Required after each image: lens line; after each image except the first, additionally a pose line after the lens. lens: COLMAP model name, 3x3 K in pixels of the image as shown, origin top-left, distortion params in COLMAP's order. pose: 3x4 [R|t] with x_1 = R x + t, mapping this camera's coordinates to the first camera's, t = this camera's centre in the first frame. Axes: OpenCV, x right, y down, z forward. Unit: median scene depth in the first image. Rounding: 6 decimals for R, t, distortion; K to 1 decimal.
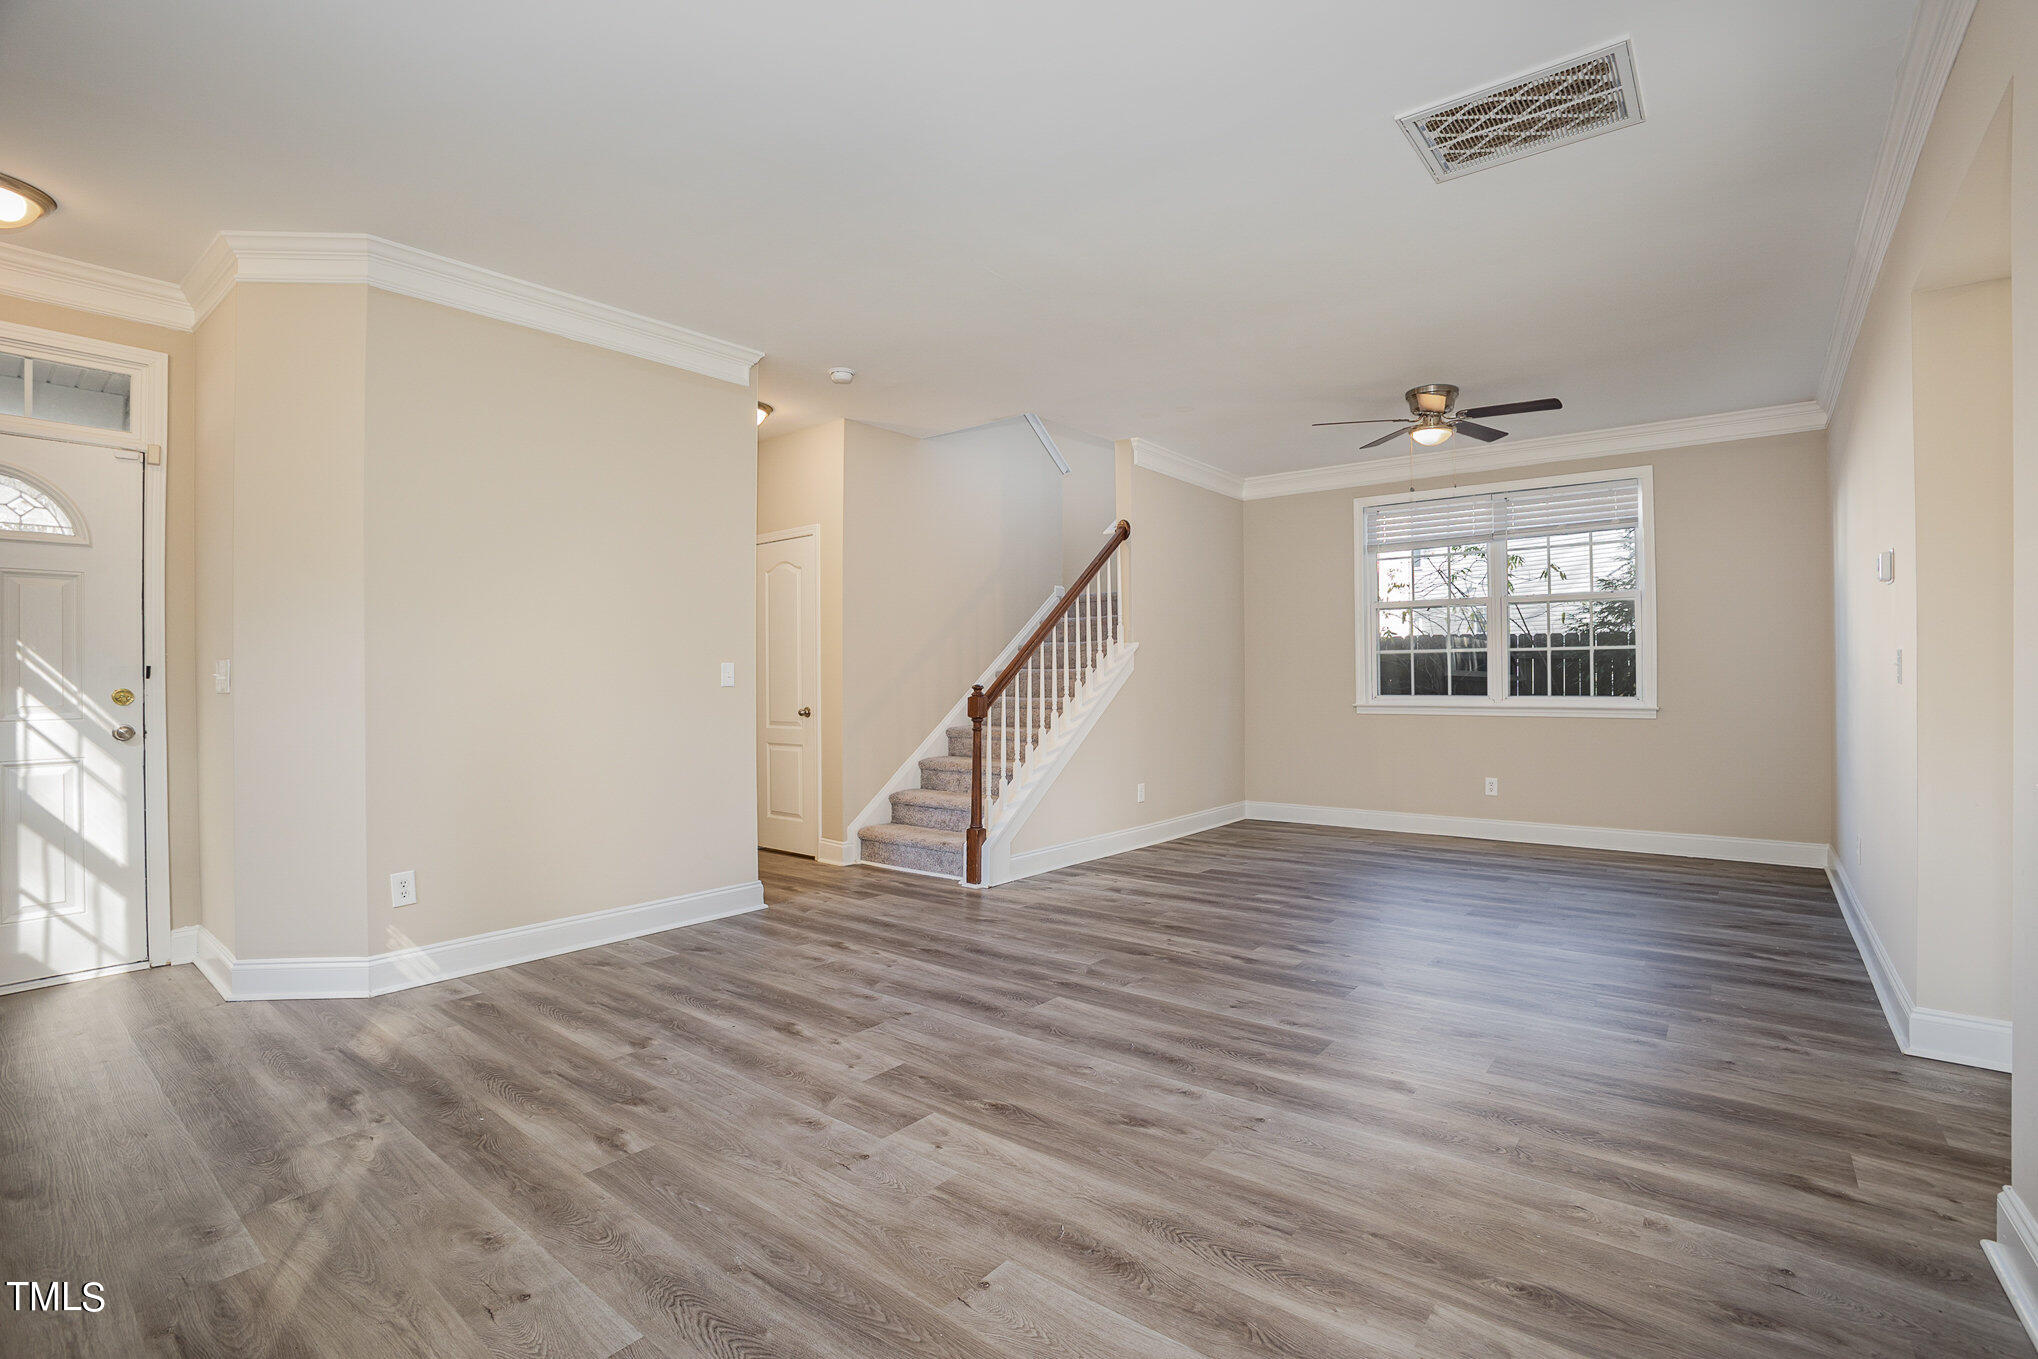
lens RADIAL K [[941.6, 0, 1037.6], [0, 941.6, 681.1], [0, 0, 1]] dist [-0.084614, 0.028127]
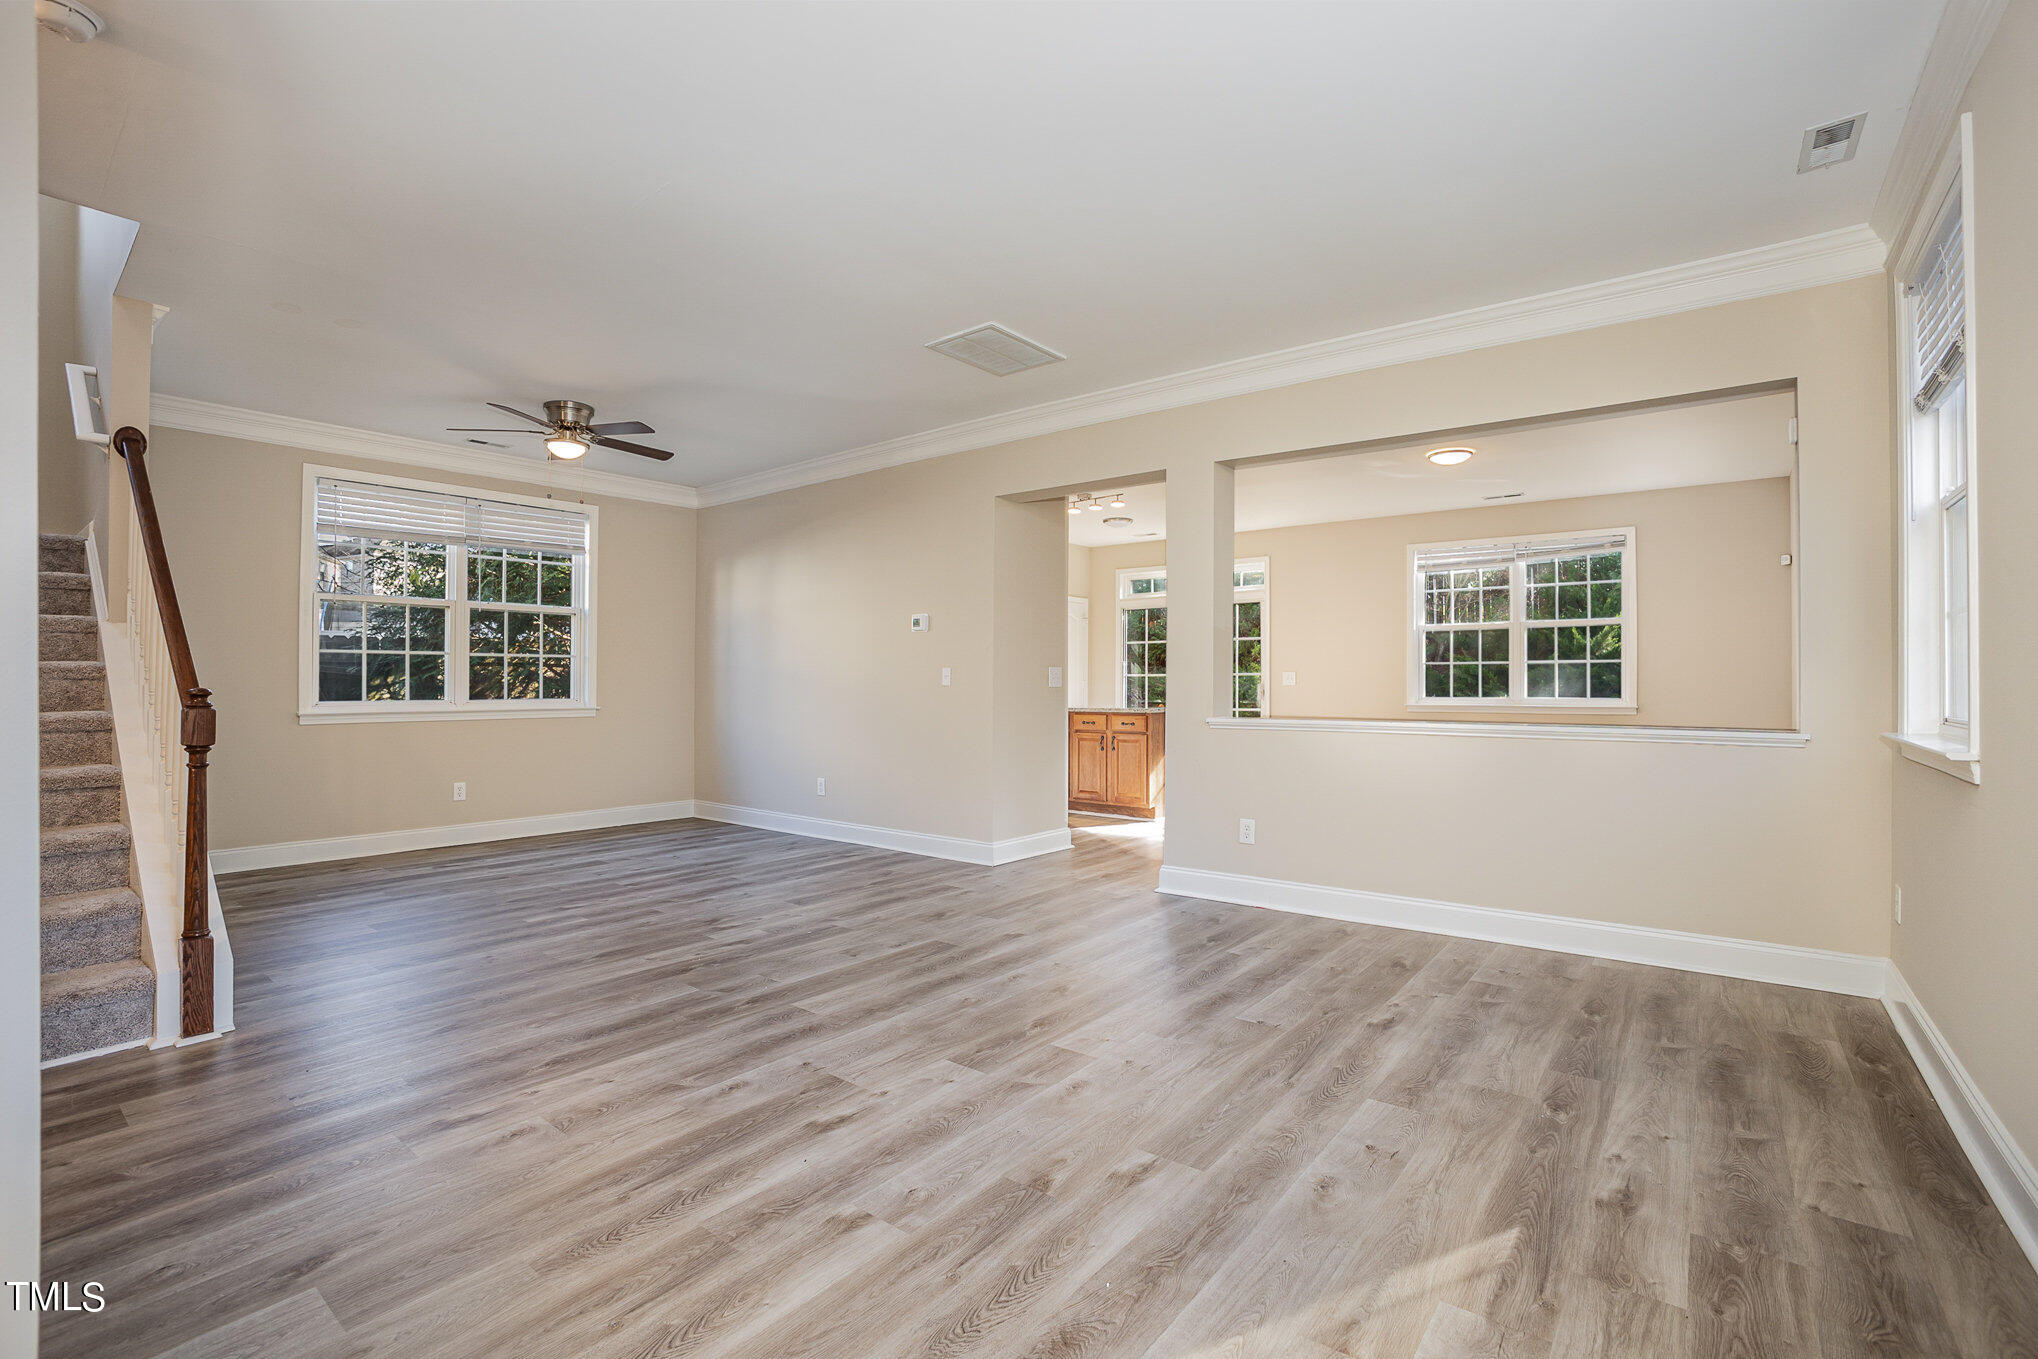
lens RADIAL K [[941.6, 0, 1037.6], [0, 941.6, 681.1], [0, 0, 1]] dist [-0.084614, 0.028127]
pose [[-0.034236, 0.009815, 0.999366, -0.974387], [-0.002728, 0.999947, -0.009914, 0.007670], [-0.999410, -0.003065, -0.034207, 0.783928]]
